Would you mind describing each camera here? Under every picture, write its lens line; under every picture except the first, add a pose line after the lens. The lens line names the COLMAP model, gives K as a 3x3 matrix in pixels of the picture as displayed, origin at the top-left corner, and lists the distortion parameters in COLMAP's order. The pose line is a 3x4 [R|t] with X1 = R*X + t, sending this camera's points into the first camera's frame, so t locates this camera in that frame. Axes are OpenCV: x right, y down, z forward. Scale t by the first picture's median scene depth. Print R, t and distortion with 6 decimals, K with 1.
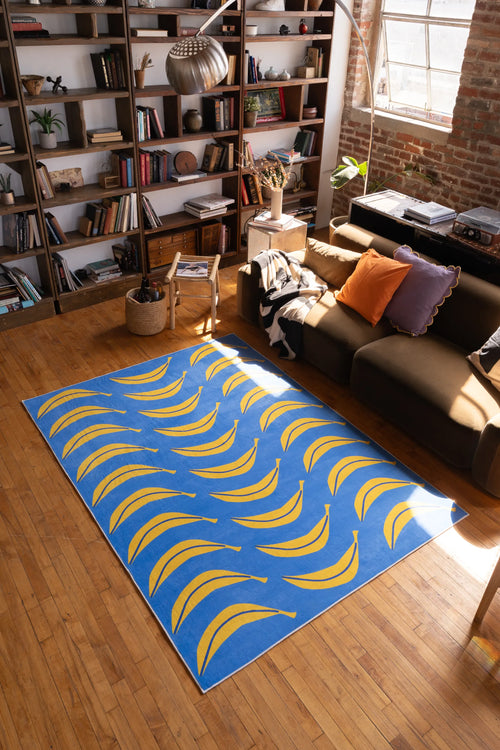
lens RADIAL K [[576.9, 0, 254.0], [0, 576.9, 372.0], [0, 0, 1]] dist [-0.010399, -0.016479]
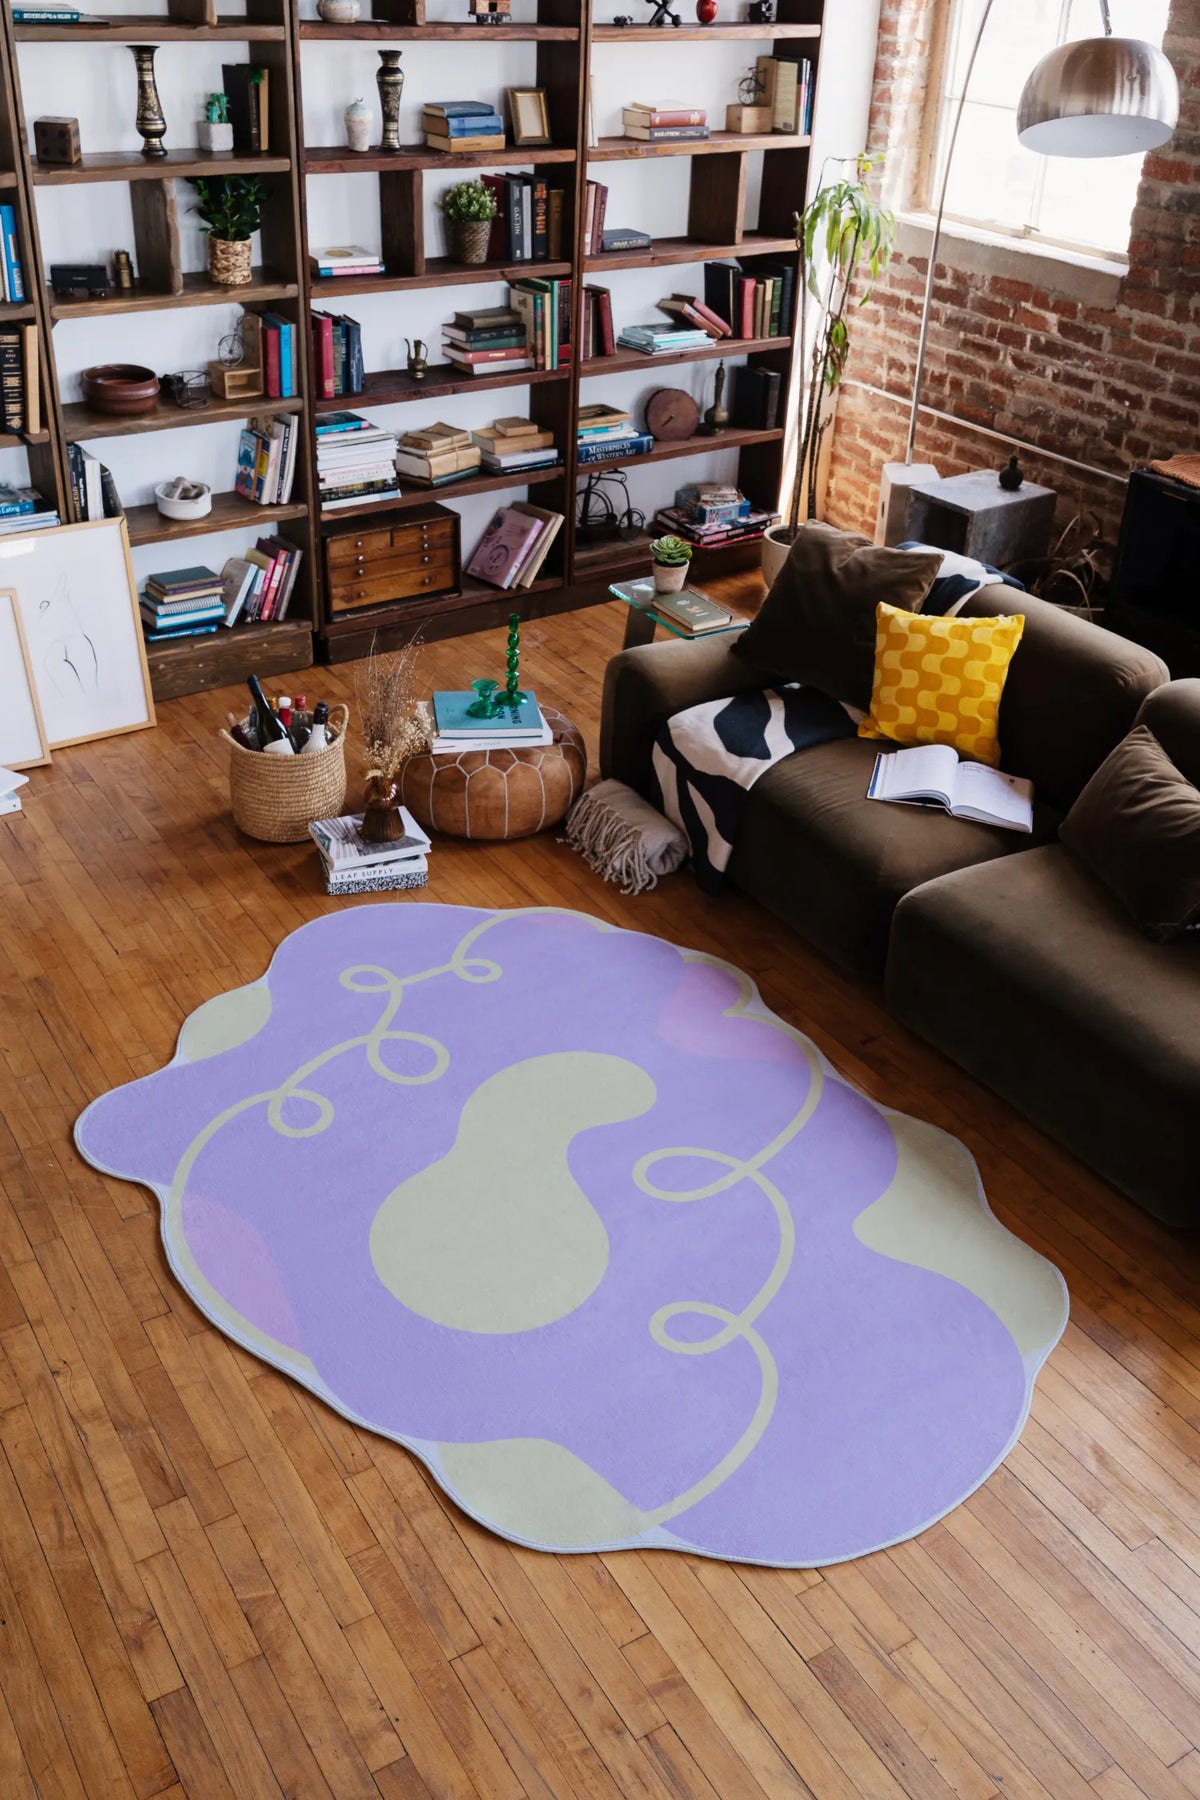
lens RADIAL K [[1689.9, 0, 585.0], [0, 1689.9, 897.9], [0, 0, 1]] dist [-0.014907, 0.000000]
pose [[0.998284, 0.030646, -0.049894, 0.056979], [-0.033574, 0.997696, -0.058955, 0.082178], [0.047972, 0.060529, 0.997013, -0.120549]]
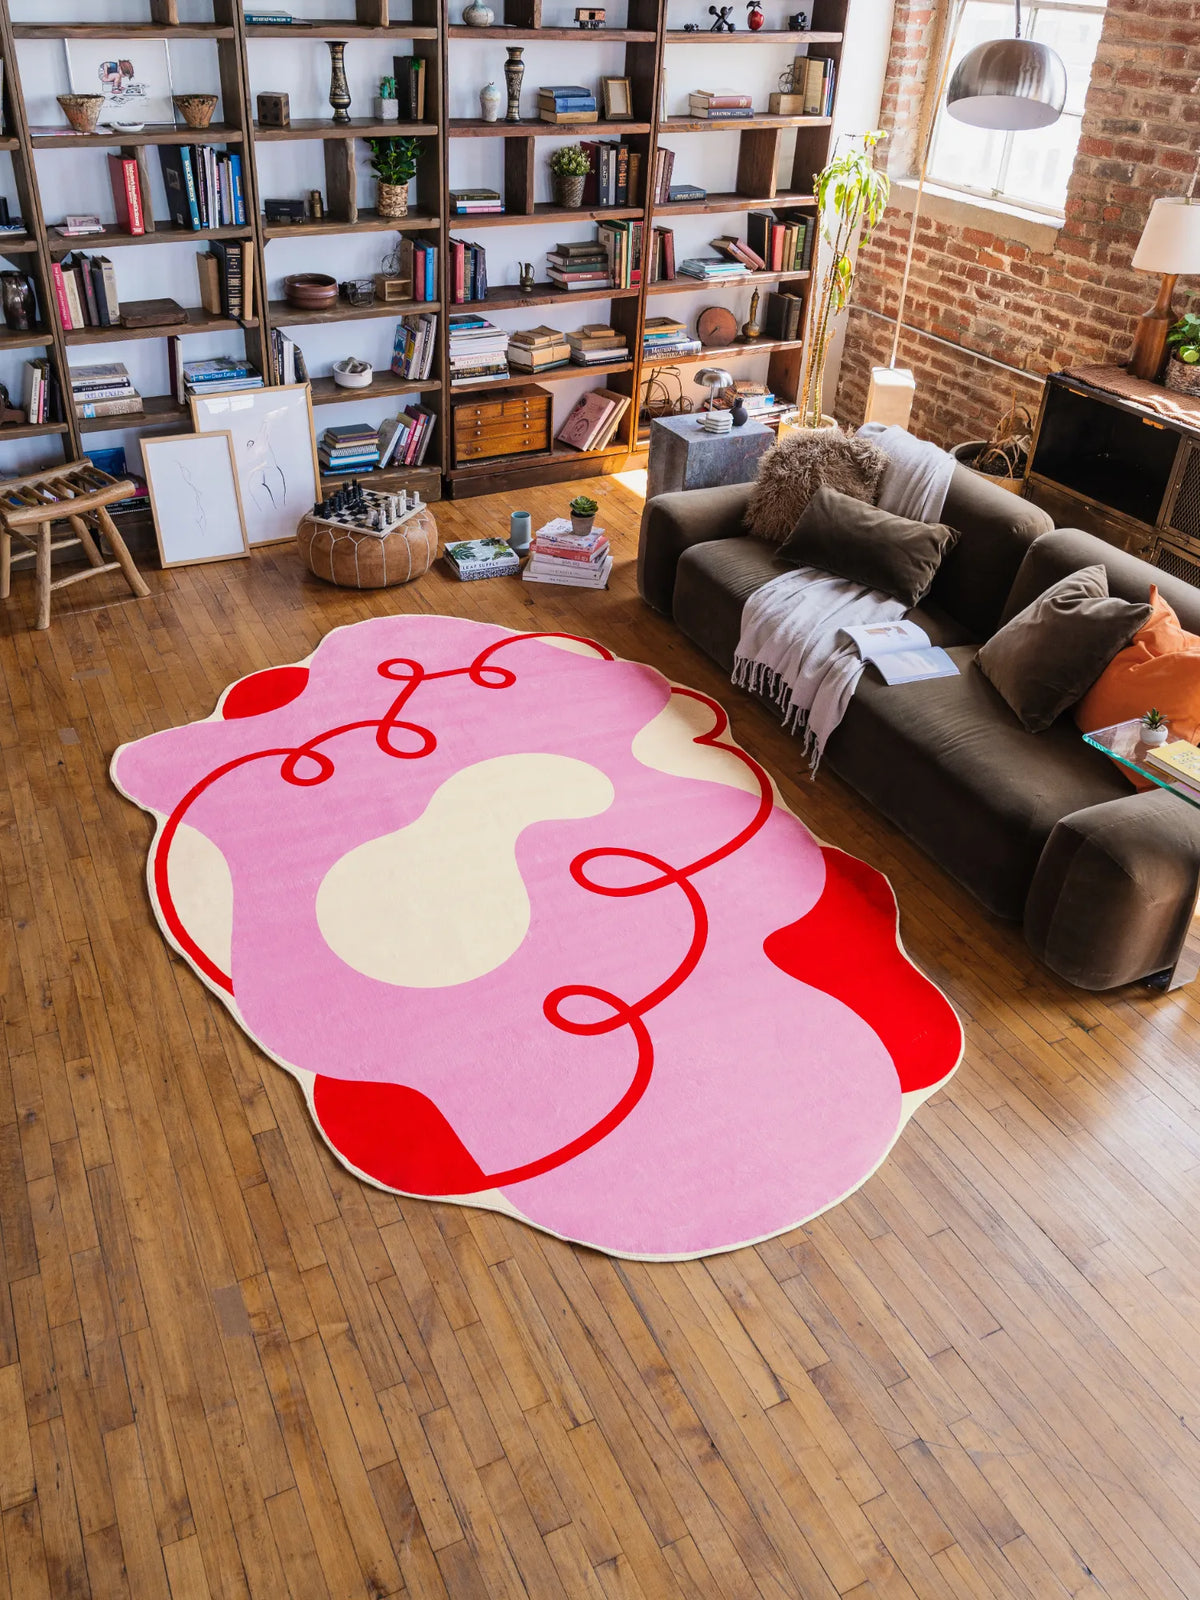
lens RADIAL K [[1299.4, 0, 552.7], [0, 1299.4, 775.1], [0, 0, 1]] dist [-0.015086, -0.012783]
pose [[0.985336, 0.093919, -0.142449, 0.118689], [-0.096860, 0.995202, -0.013834, 0.132775], [0.140466, 0.027429, 0.989705, -0.189075]]
